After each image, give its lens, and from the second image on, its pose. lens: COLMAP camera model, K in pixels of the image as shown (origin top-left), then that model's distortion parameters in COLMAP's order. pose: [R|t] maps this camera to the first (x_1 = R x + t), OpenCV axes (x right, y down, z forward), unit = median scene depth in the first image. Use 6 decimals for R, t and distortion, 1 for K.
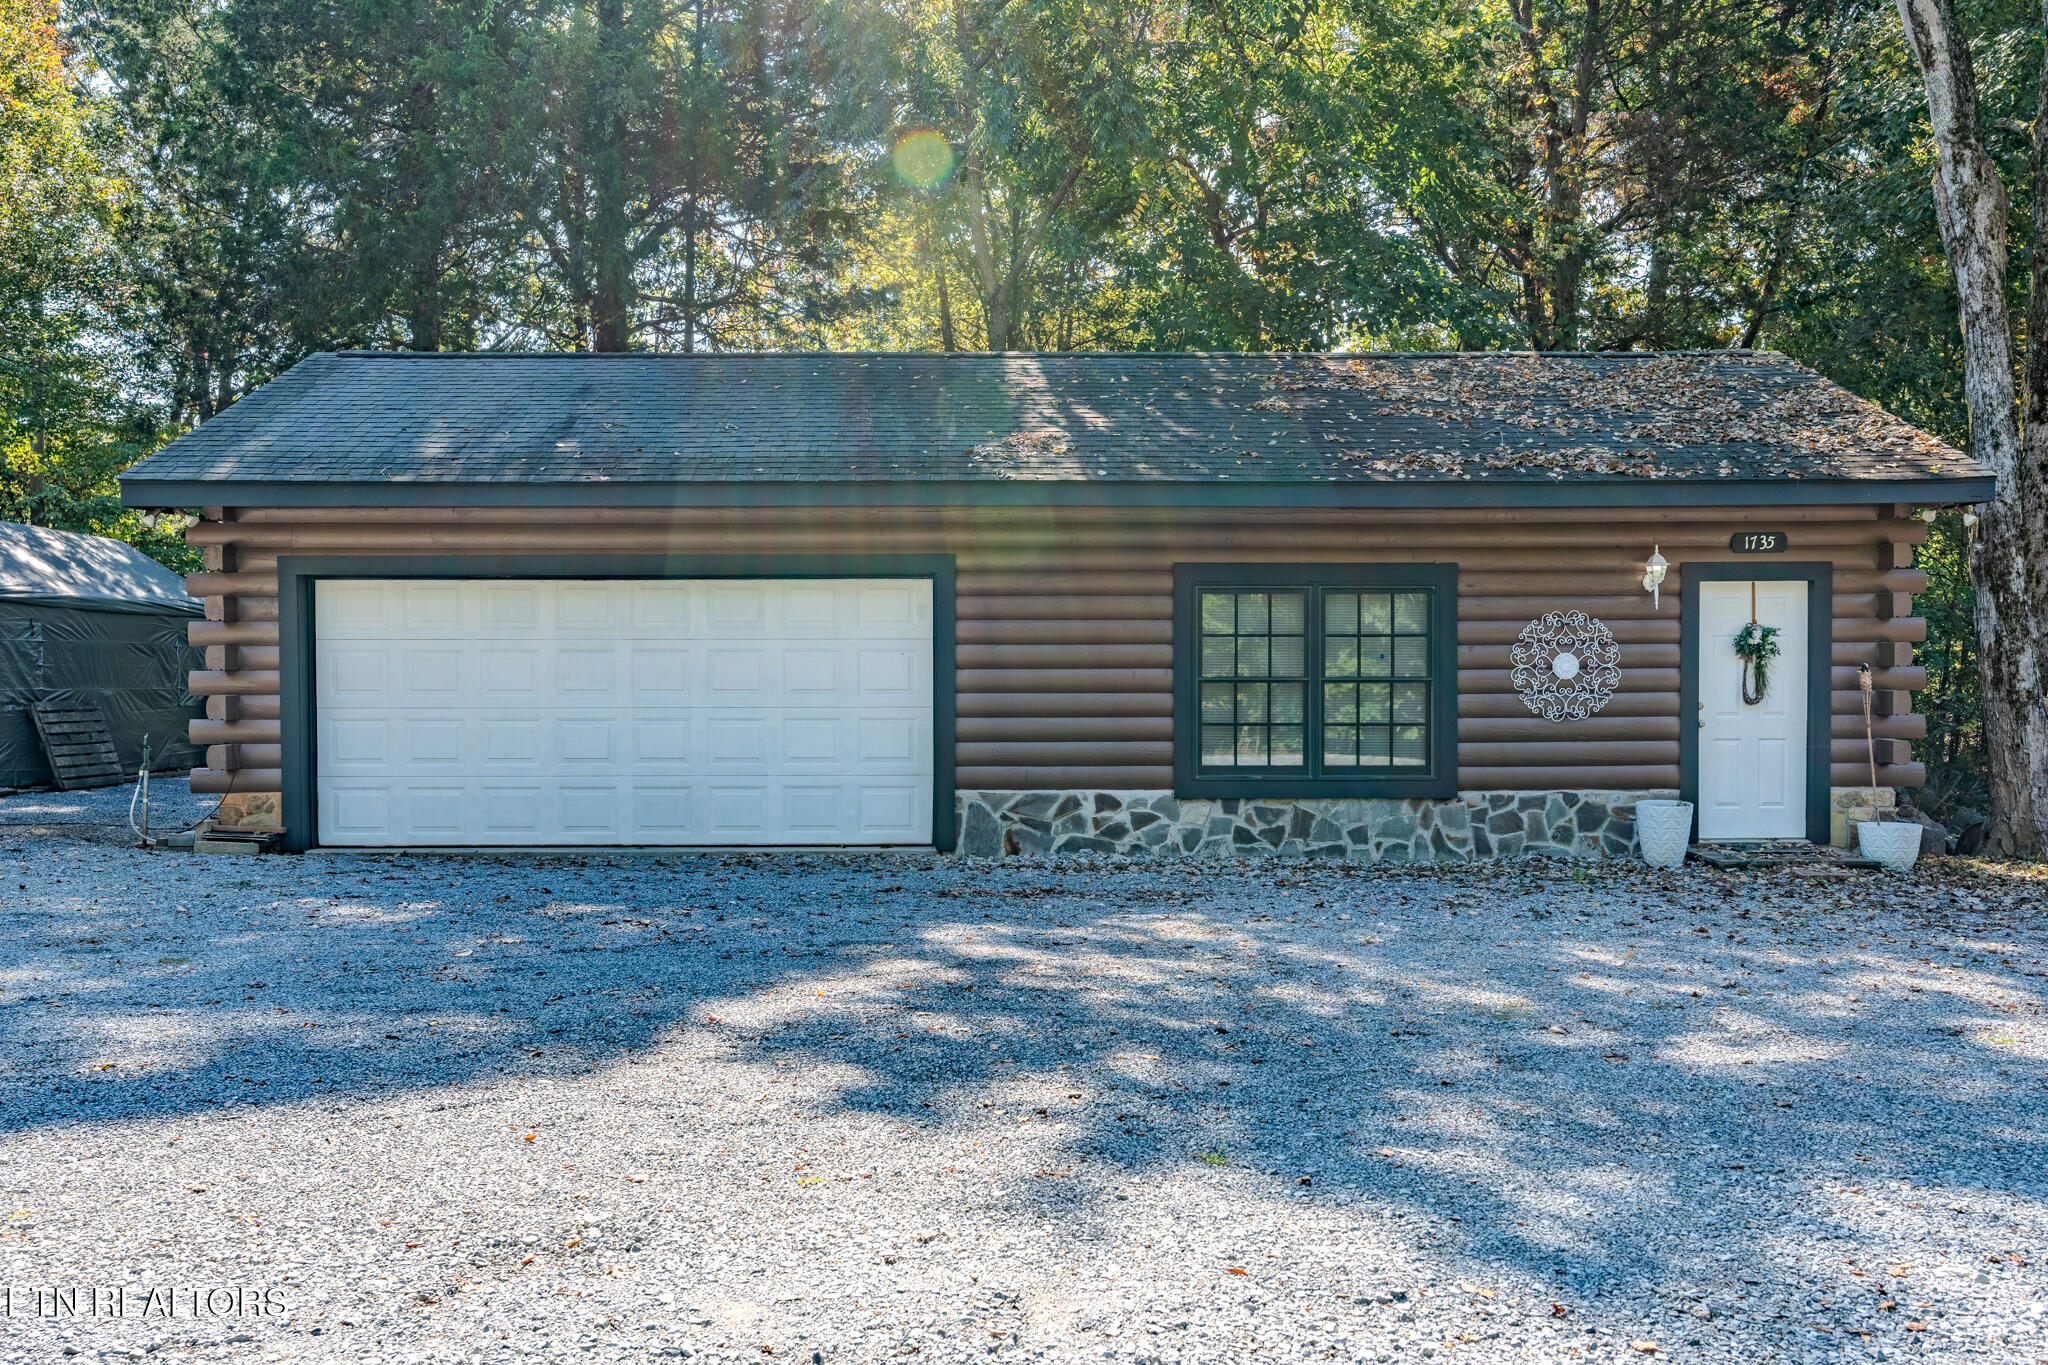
lens RADIAL K [[1801.3, 0, 1023.8], [0, 1801.3, 682.6], [0, 0, 1]] dist [0.005453, -0.001154]
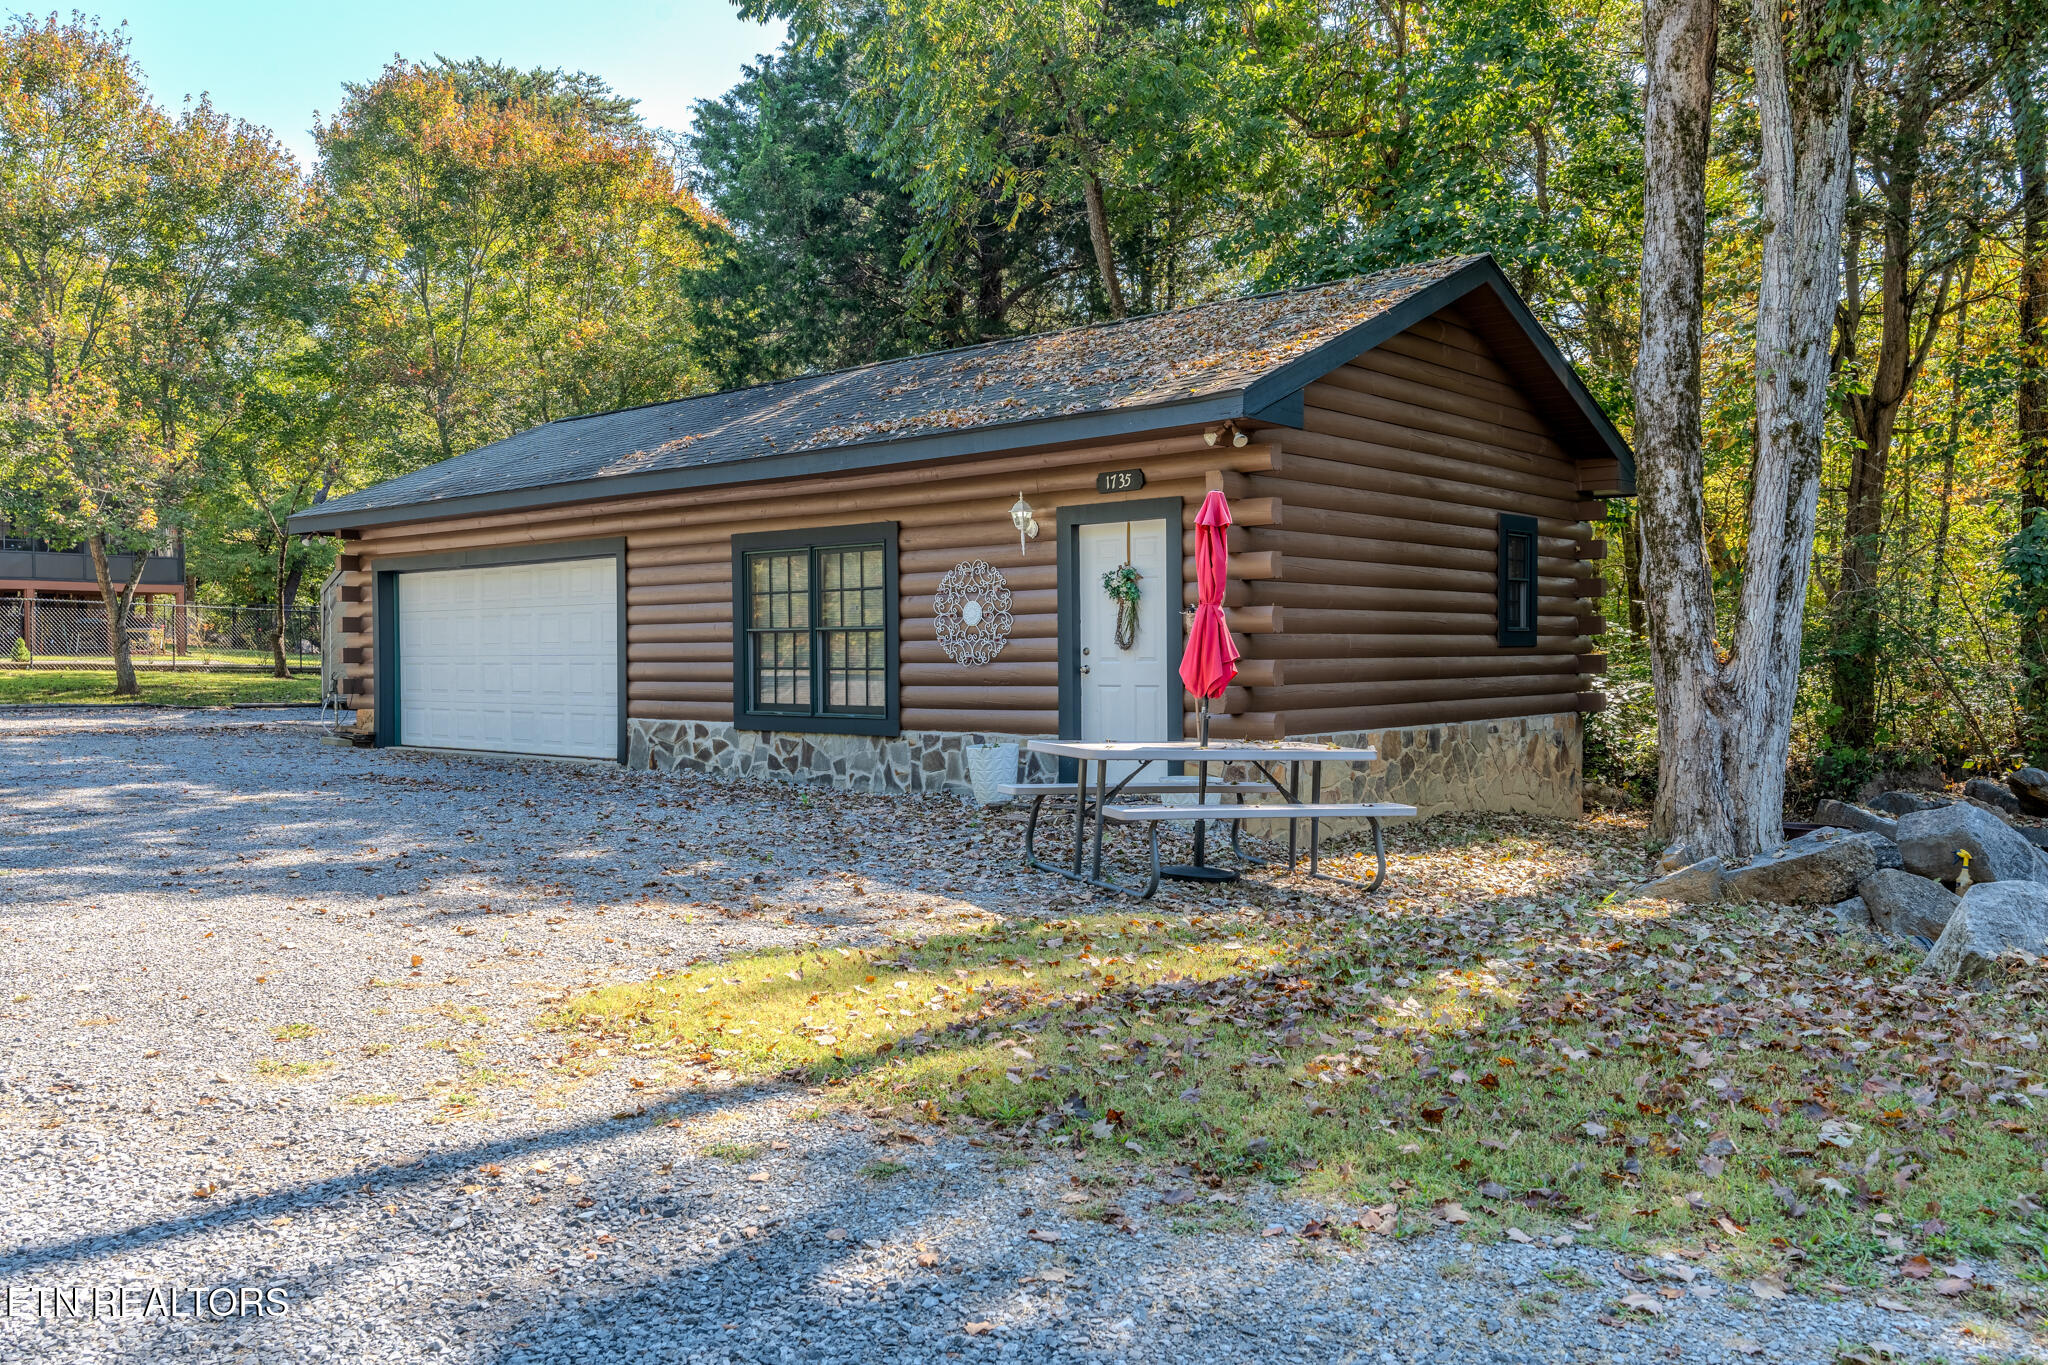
lens RADIAL K [[1598.8, 0, 1024.3], [0, 1598.8, 679.8], [0, 0, 1]] dist [0.008195, 0.002748]
pose [[0.739197, 0.006925, -0.673454, 0.947401], [-0.005407, 0.999976, 0.004347, 0.025132], [0.673468, 0.000428, 0.739217, 0.334813]]
